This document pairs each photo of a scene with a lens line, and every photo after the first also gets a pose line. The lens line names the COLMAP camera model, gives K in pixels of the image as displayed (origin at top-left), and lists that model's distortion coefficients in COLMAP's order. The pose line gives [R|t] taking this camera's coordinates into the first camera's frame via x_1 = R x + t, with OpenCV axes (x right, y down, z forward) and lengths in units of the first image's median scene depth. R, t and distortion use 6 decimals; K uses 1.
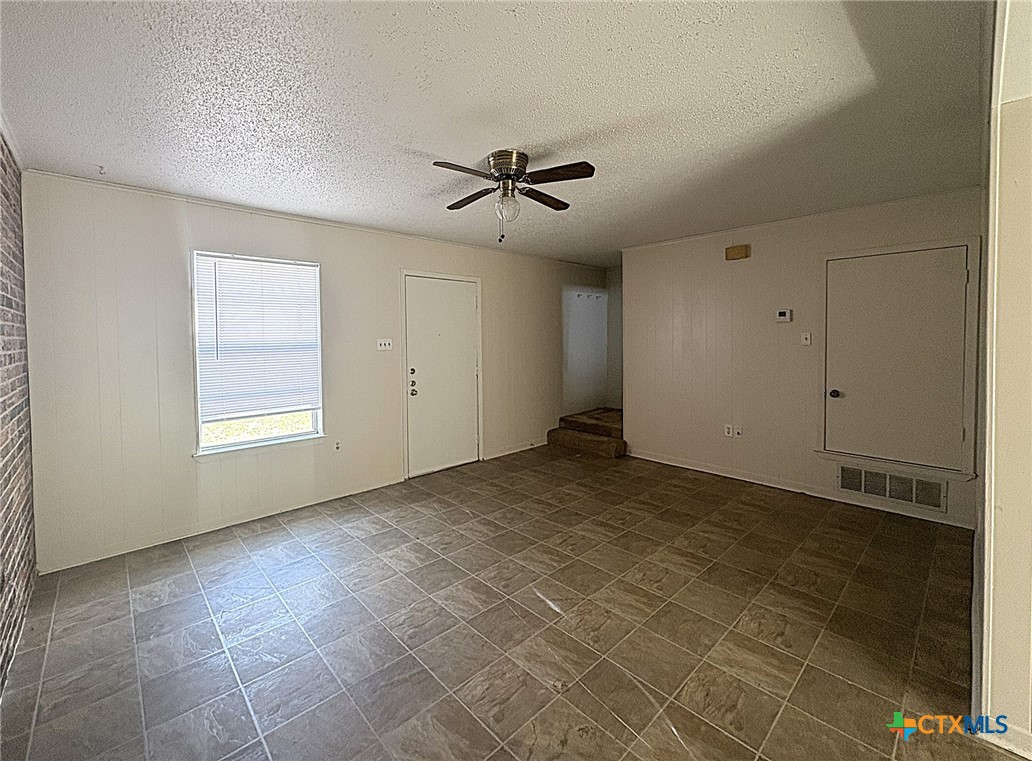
lens RADIAL K [[434.6, 0, 486.2], [0, 434.6, 348.2], [0, 0, 1]] dist [0.002617, -0.000371]
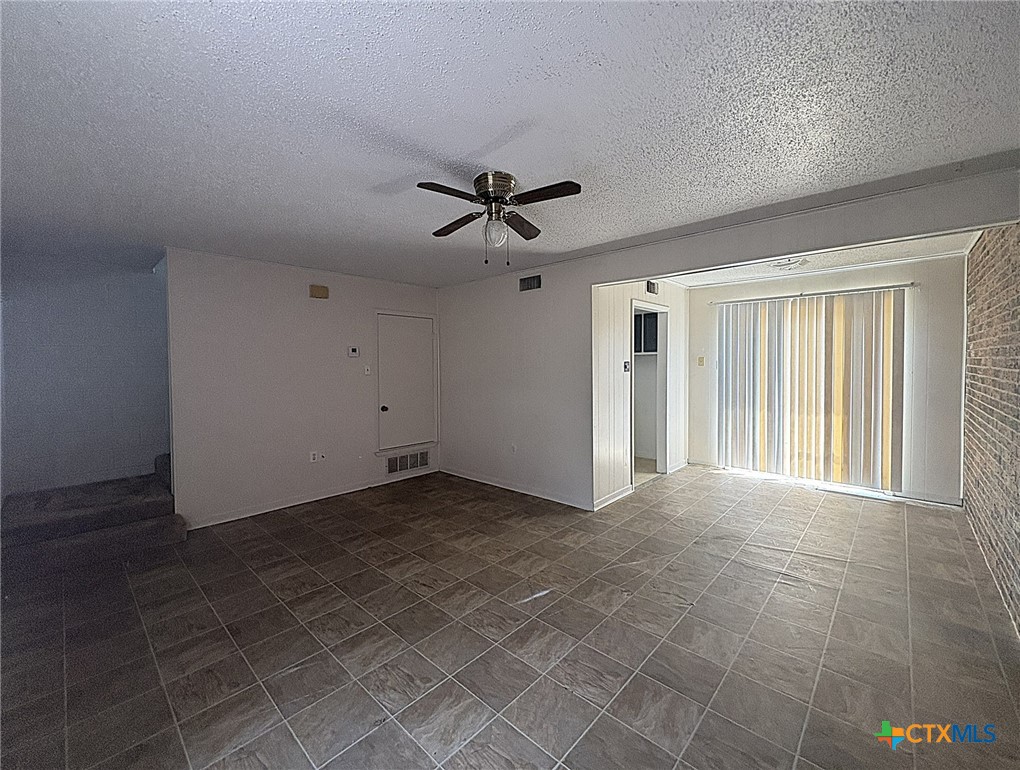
lens RADIAL K [[416.2, 0, 510.9], [0, 416.2, 376.0], [0, 0, 1]] dist [0.001709, 0.000073]
pose [[-0.097767, -0.014888, 0.995098, -0.585934], [0.033729, 0.999264, 0.018264, -0.012219], [-0.994638, 0.035349, -0.097193, 0.722076]]
